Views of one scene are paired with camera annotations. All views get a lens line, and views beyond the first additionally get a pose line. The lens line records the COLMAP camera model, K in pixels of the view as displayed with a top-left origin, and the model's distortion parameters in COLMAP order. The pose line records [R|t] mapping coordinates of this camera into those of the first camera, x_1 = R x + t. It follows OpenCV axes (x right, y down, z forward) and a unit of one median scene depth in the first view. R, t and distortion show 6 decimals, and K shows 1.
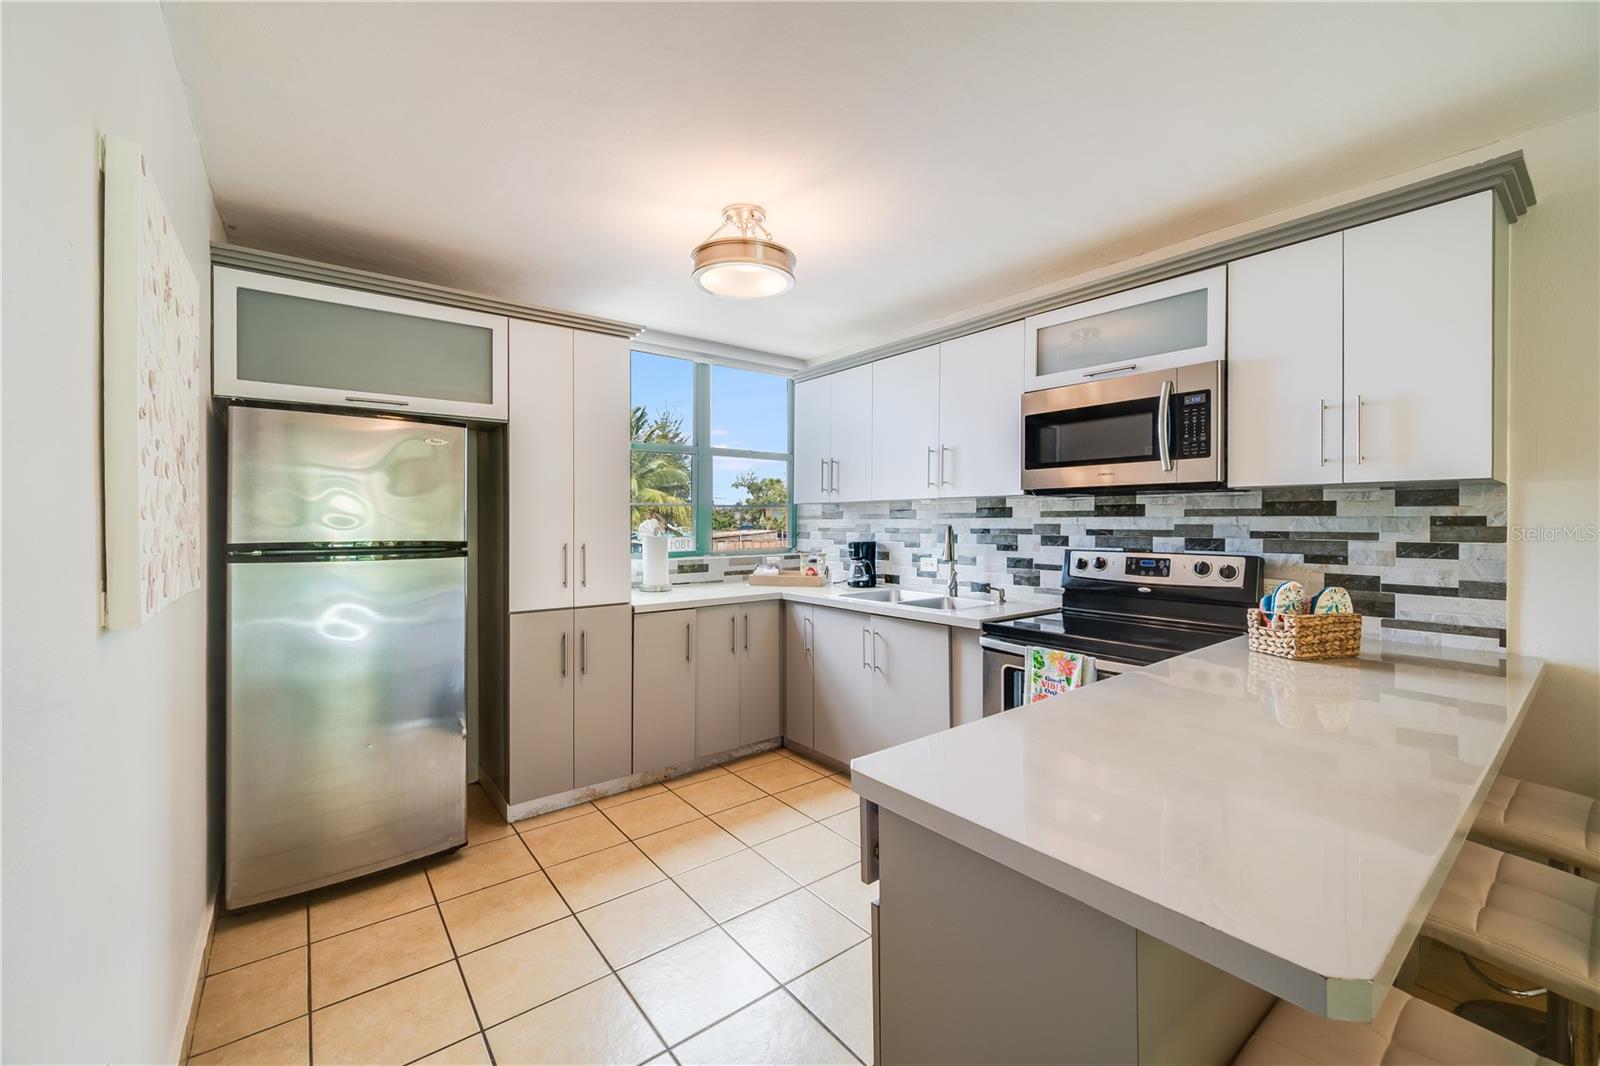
lens RADIAL K [[661.8, 0, 813.3], [0, 661.8, 523.2], [0, 0, 1]] dist [-0.001208, 0.000437]
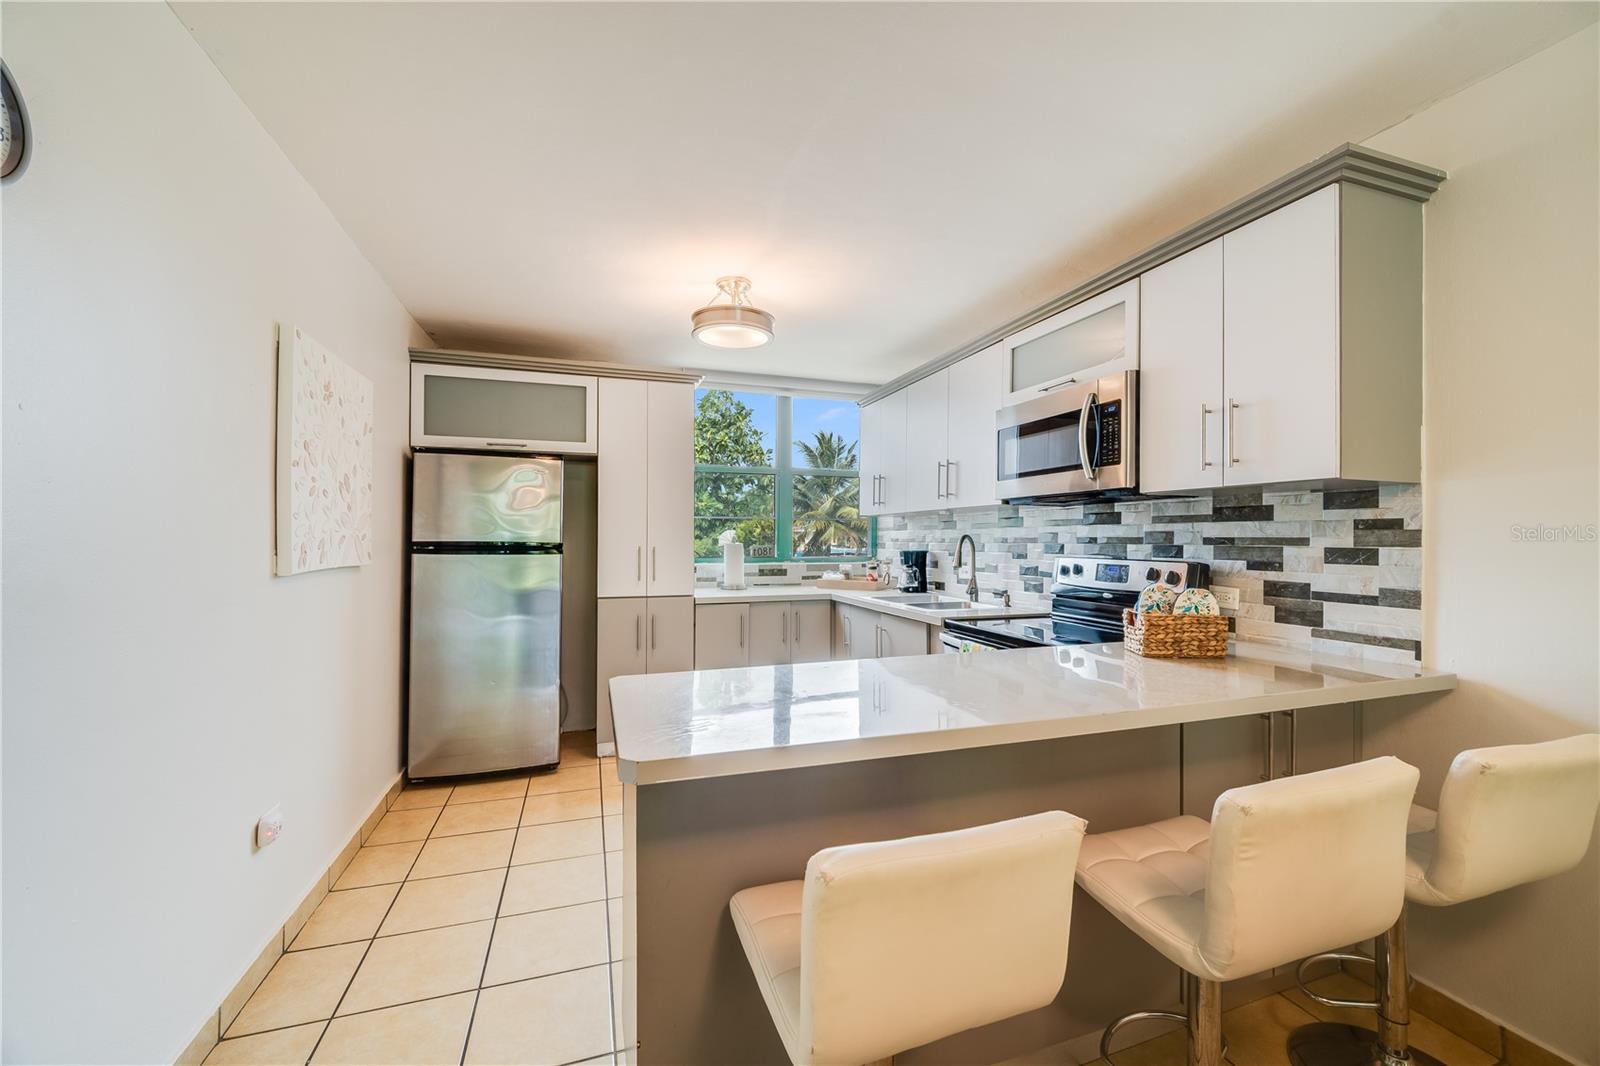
lens RADIAL K [[661.8, 0, 805.4], [0, 661.8, 534.3], [0, 0, 1]] dist [-0.001208, 0.000437]
pose [[0.940330, 0.002316, -0.340257, 0.391737], [-0.006081, 0.999932, -0.009998, 0.018530], [0.340211, 0.011471, 0.940279, -0.112817]]
